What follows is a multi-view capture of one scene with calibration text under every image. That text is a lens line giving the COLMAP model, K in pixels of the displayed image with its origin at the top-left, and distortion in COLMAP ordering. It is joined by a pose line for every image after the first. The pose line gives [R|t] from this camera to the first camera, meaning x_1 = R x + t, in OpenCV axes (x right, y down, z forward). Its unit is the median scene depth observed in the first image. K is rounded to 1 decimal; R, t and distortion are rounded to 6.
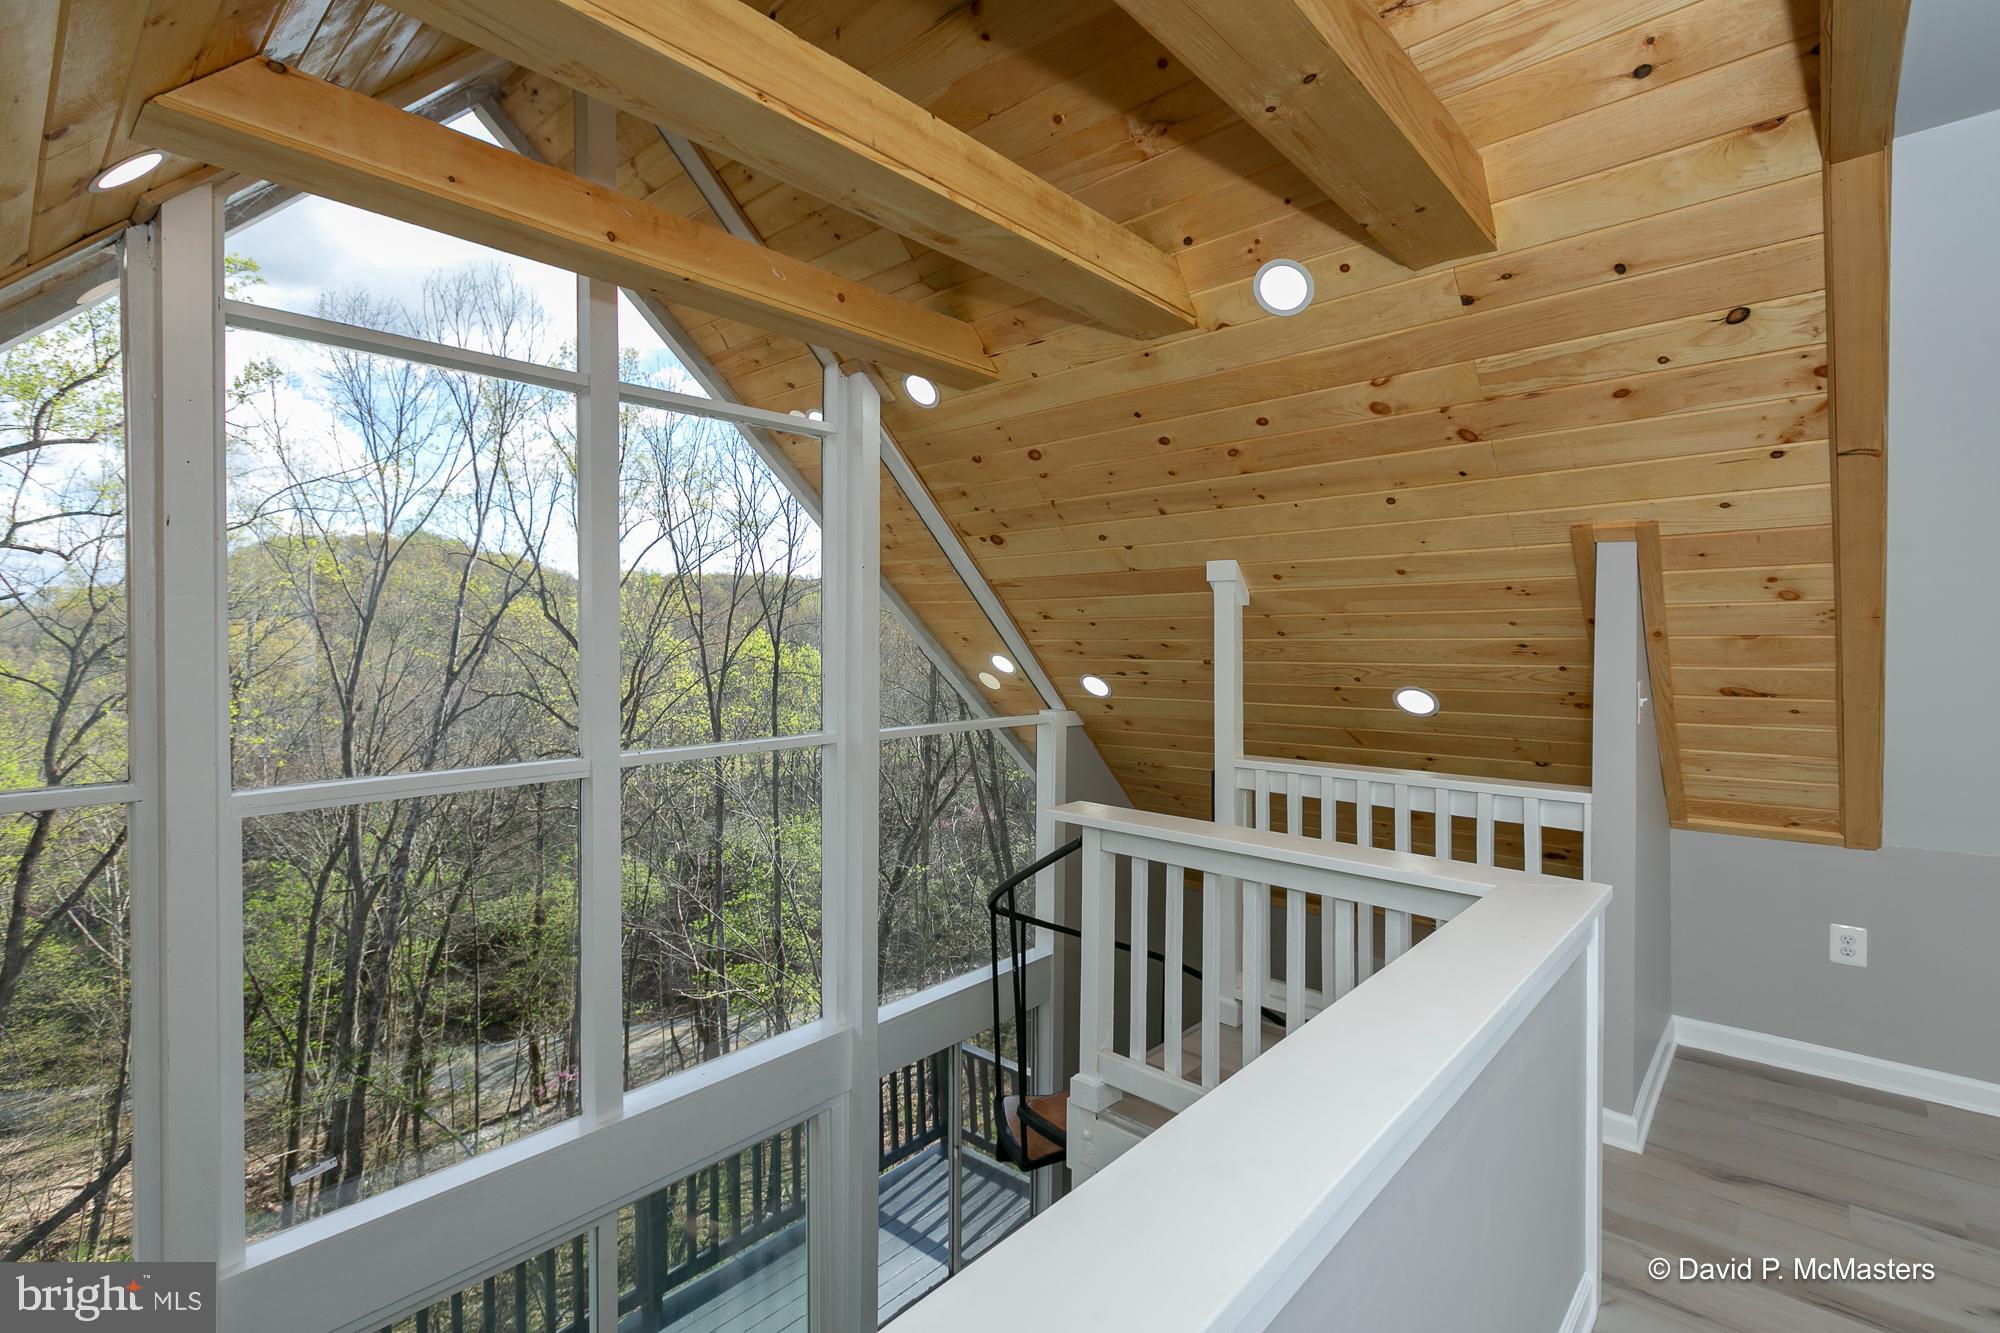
lens RADIAL K [[932.8, 0, 999.2], [0, 932.8, 659.8], [0, 0, 1]] dist [0.003376, -0.000514]
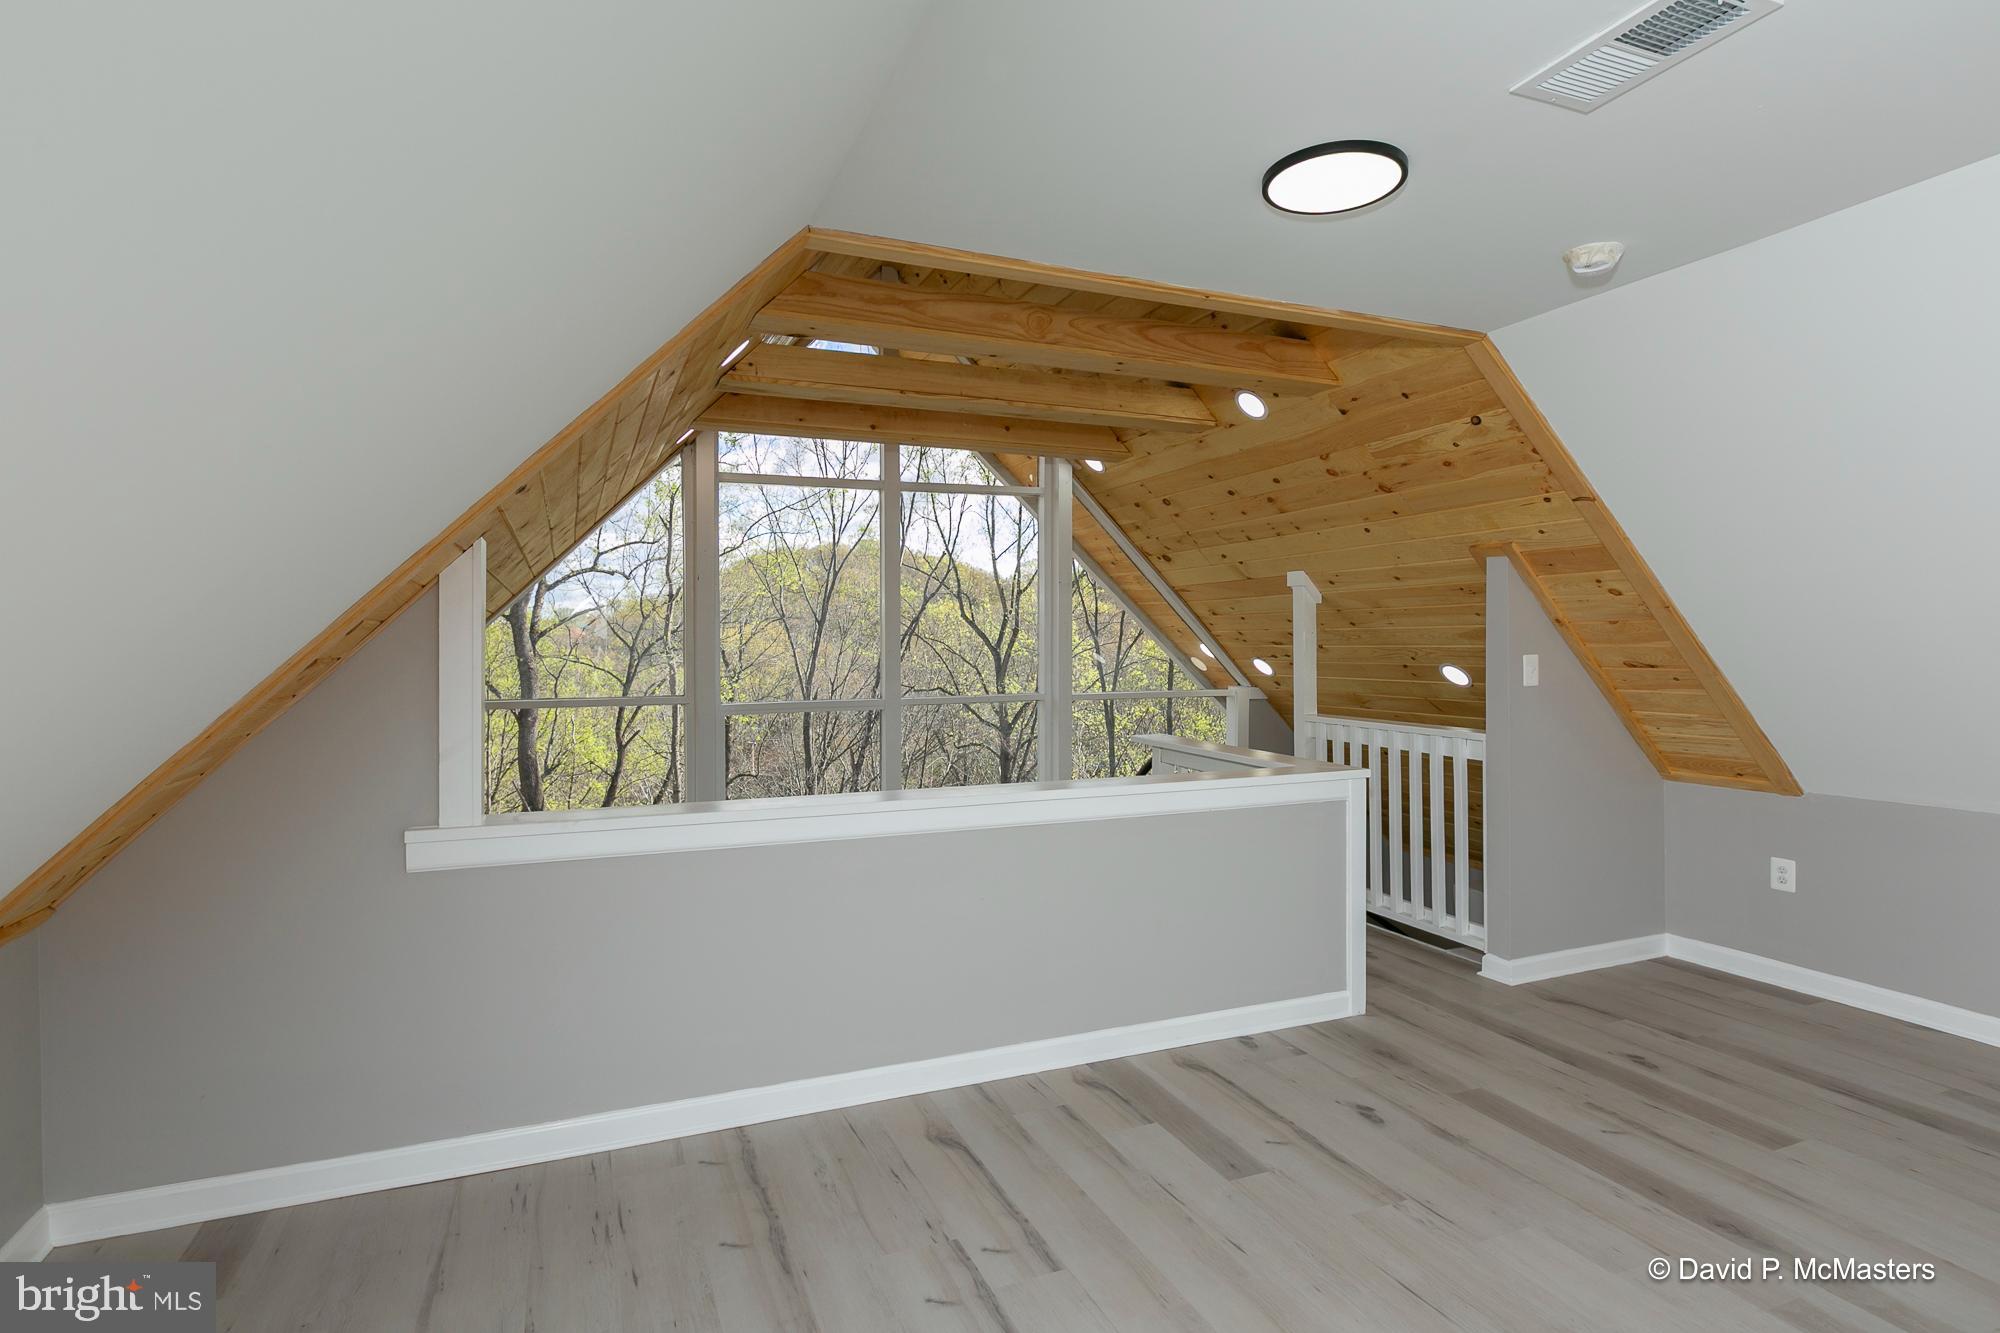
lens RADIAL K [[1008.8, 0, 1005.9], [0, 1008.8, 663.9], [0, 0, 1]] dist [-0.003107, 0.000579]
pose [[0.913297, 0.005867, -0.407252, 0.424587], [-0.004520, 0.999981, 0.004270, 0.024330], [0.407269, -0.002059, 0.913306, -0.500673]]
